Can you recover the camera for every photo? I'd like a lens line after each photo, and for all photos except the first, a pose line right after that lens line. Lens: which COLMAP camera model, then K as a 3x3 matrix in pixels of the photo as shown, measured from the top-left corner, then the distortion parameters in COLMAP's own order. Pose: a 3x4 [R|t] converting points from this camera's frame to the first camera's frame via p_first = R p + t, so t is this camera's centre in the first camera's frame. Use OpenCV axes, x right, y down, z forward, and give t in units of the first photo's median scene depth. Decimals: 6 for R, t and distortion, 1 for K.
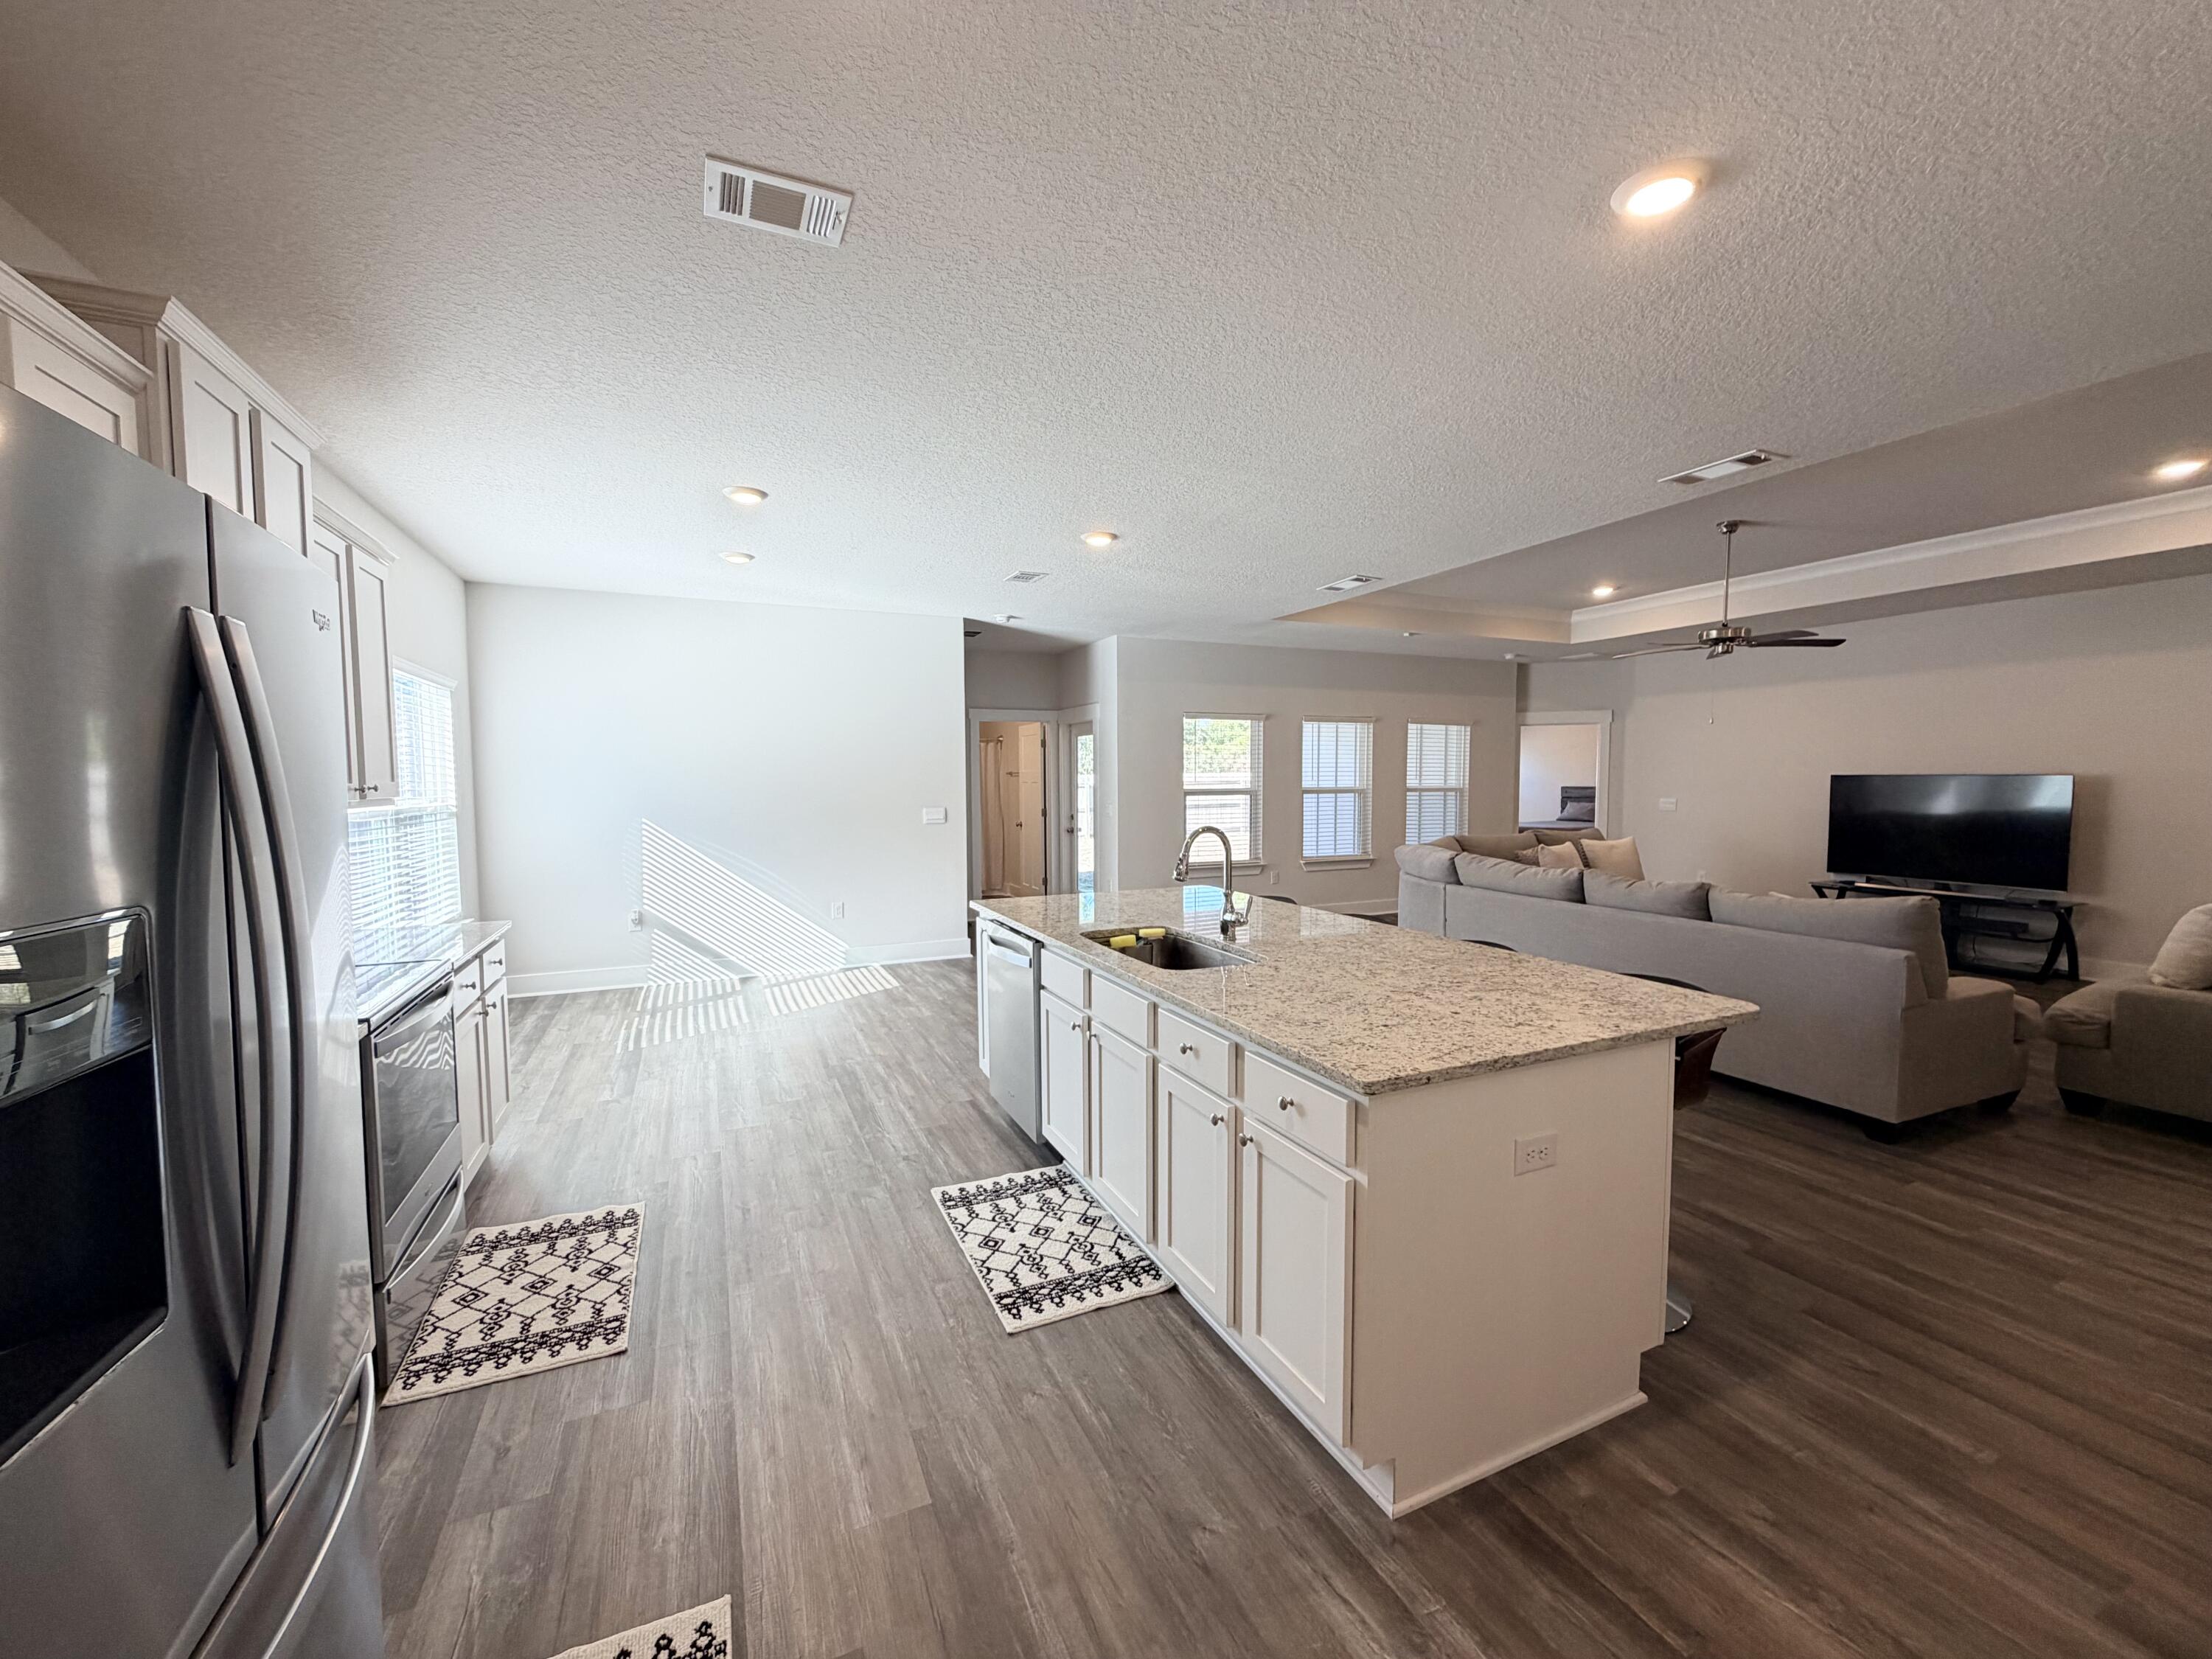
lens RADIAL K [[879.9, 0, 1103.2], [0, 879.9, 831.0], [0, 0, 1]] dist [0.000766, -0.000159]
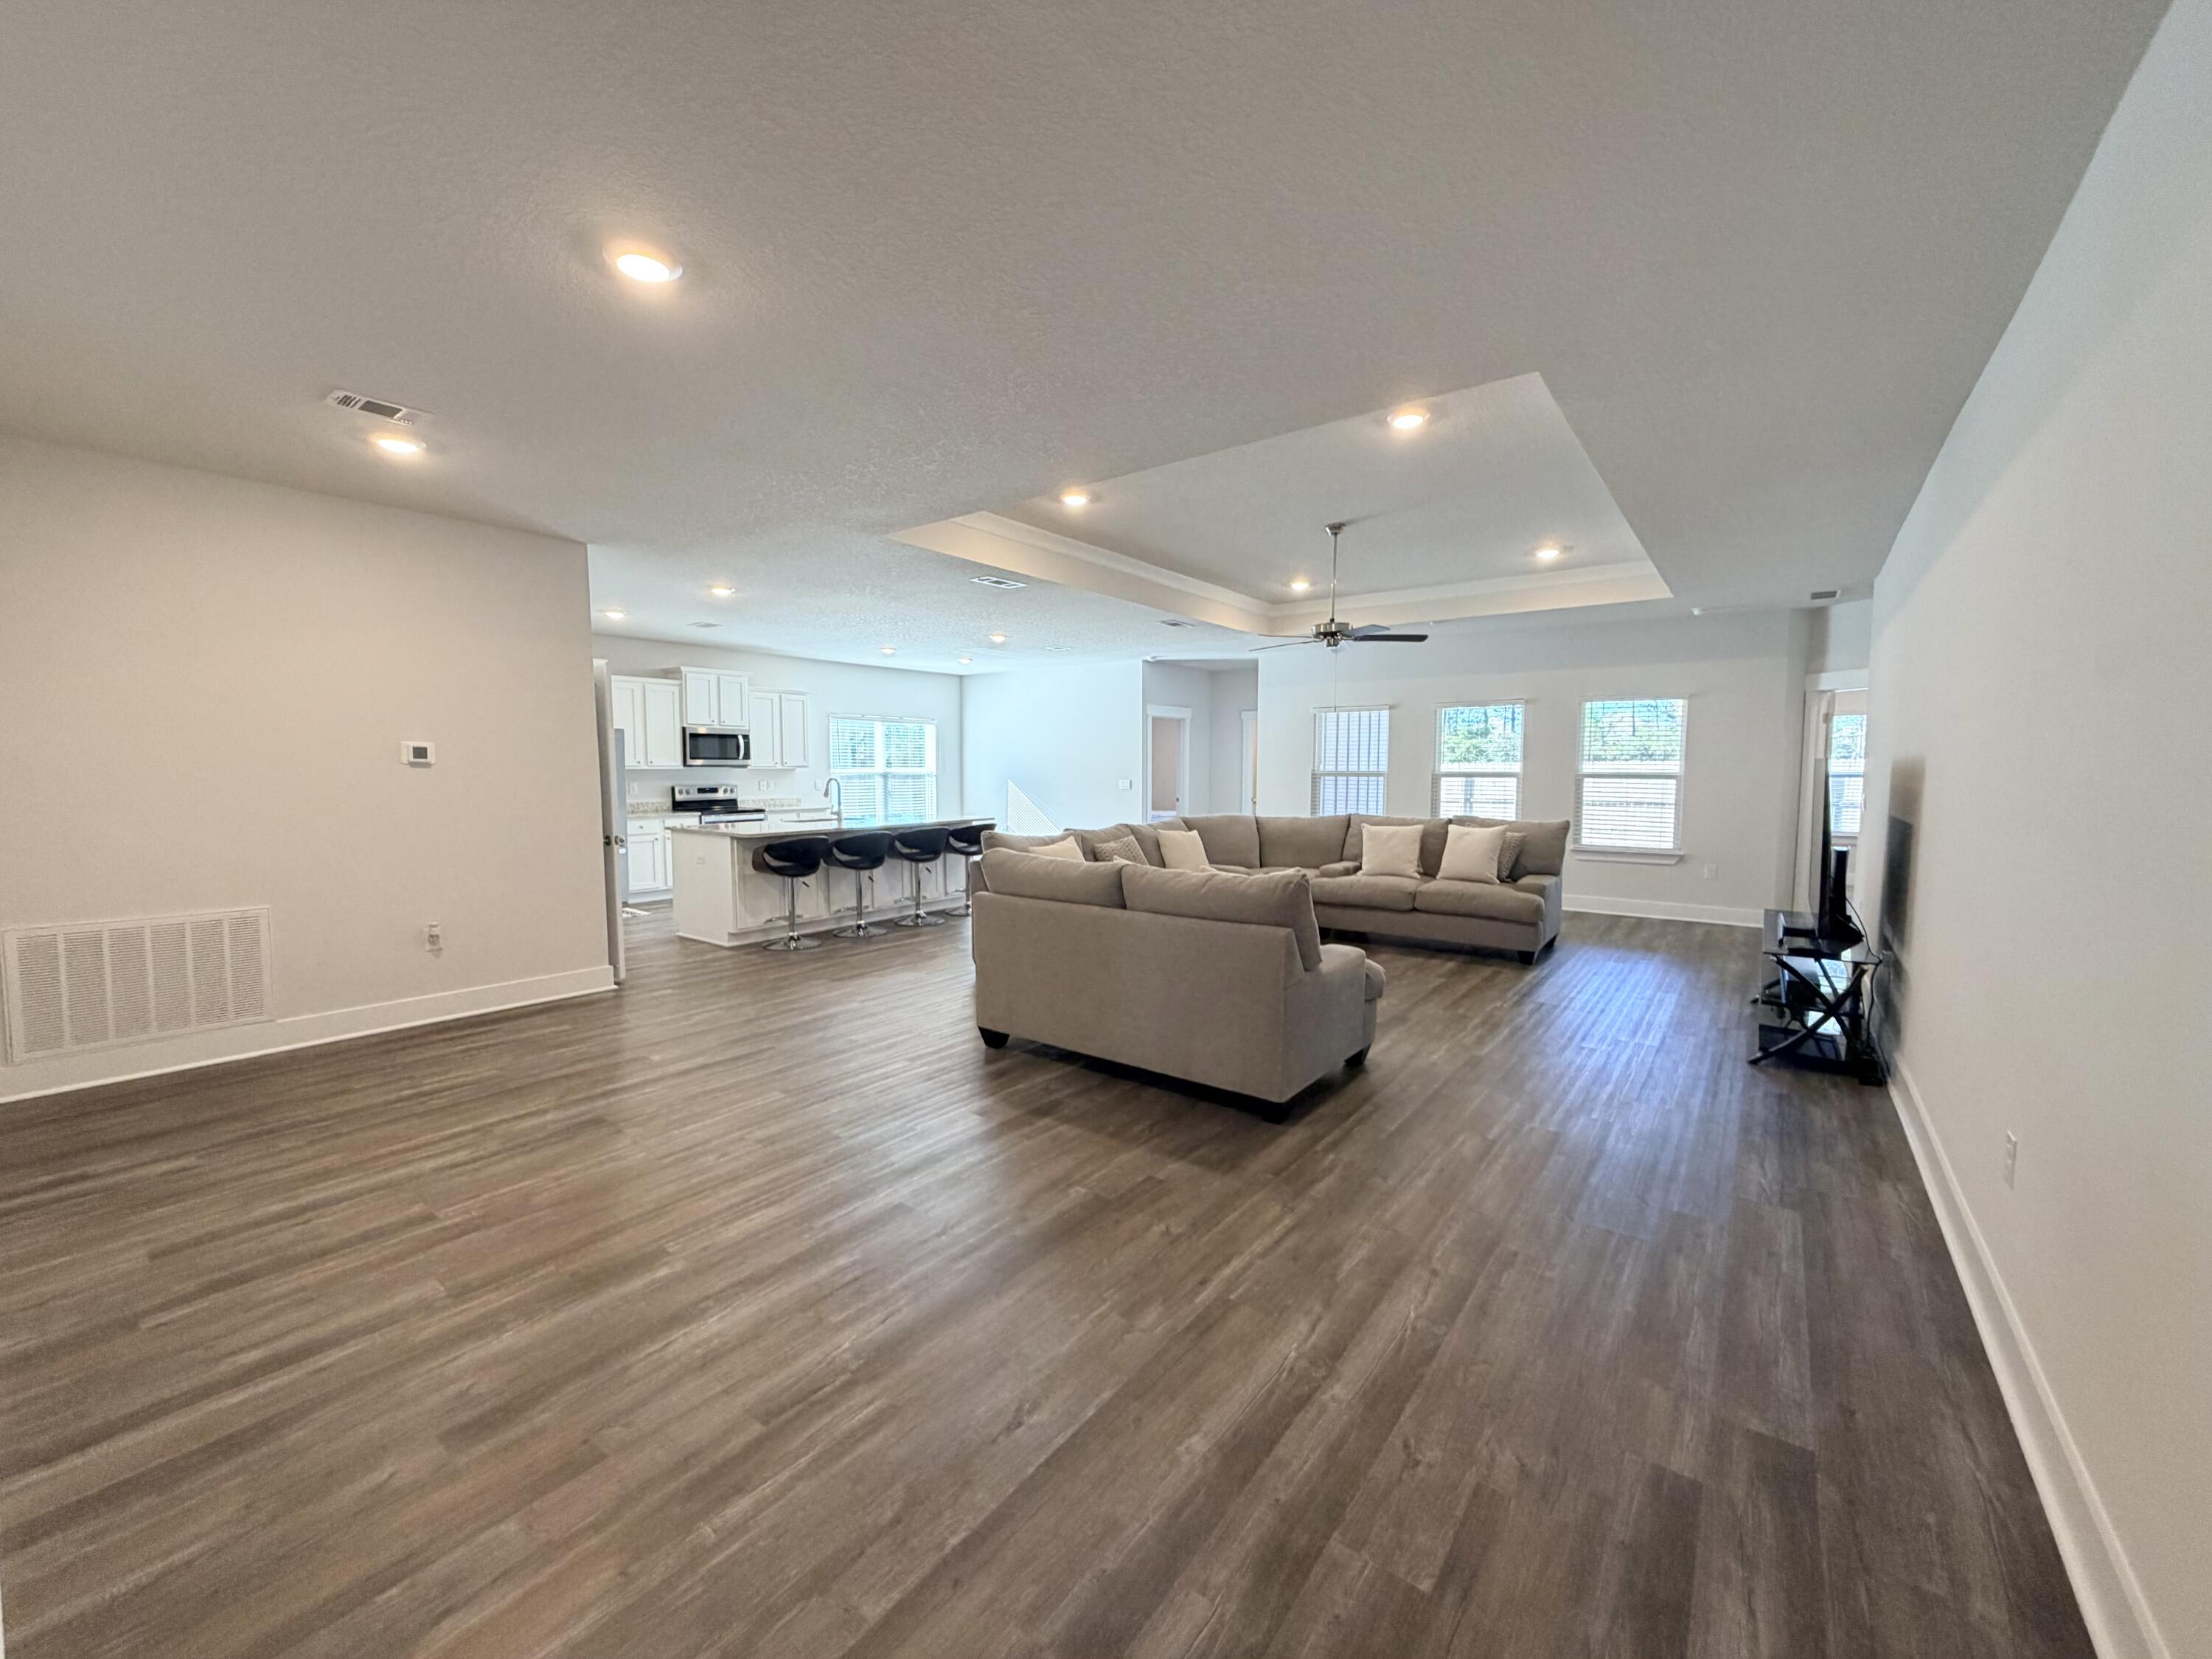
lens RADIAL K [[881.2, 0, 1098.4], [0, 881.2, 834.8], [0, 0, 1]] dist [0.000412, -0.000275]
pose [[0.468111, 0.075081, -0.880474, 2.917991], [-0.058436, 0.996833, 0.053935, -0.023899], [0.881735, 0.026204, 0.471016, 0.456971]]
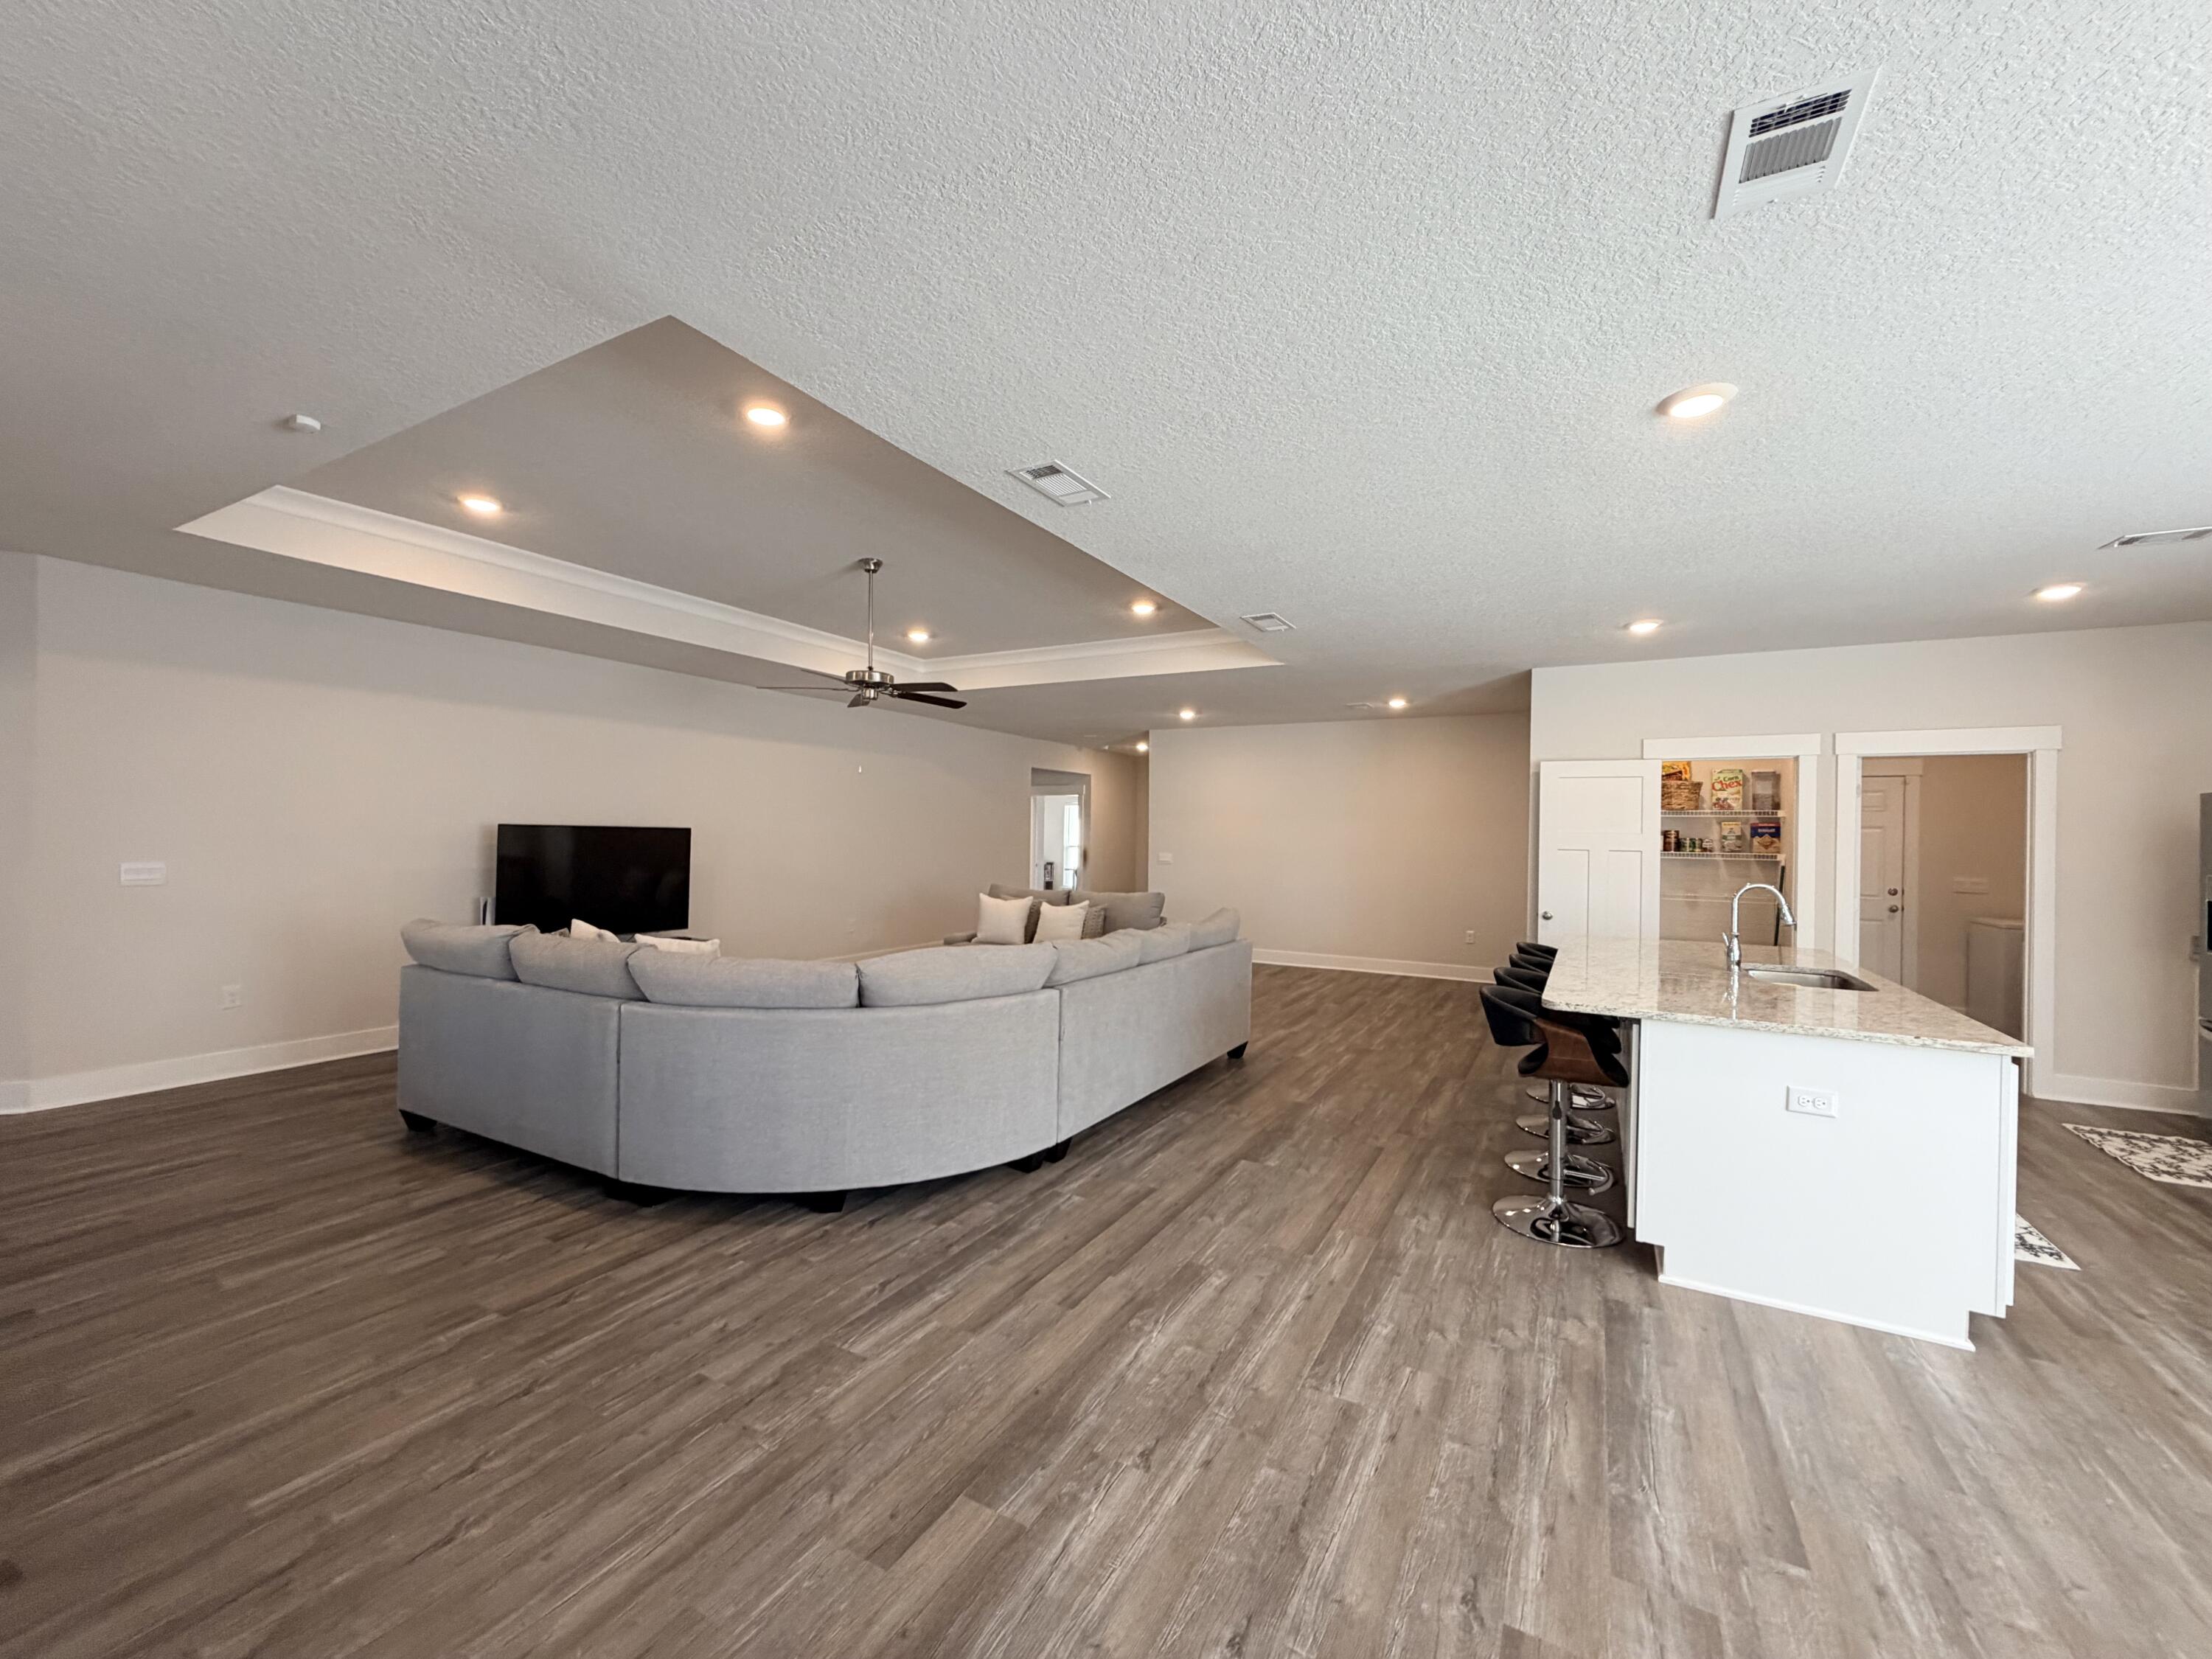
lens RADIAL K [[881.2, 0, 1098.4], [0, 881.2, 834.8], [0, 0, 1]] dist [0.000412, -0.000275]
pose [[-0.591838, -0.007838, 0.806019, -0.353941], [0.033983, 0.998821, 0.034665, -0.156910], [-0.805340, 0.047907, -0.590874, 2.576785]]
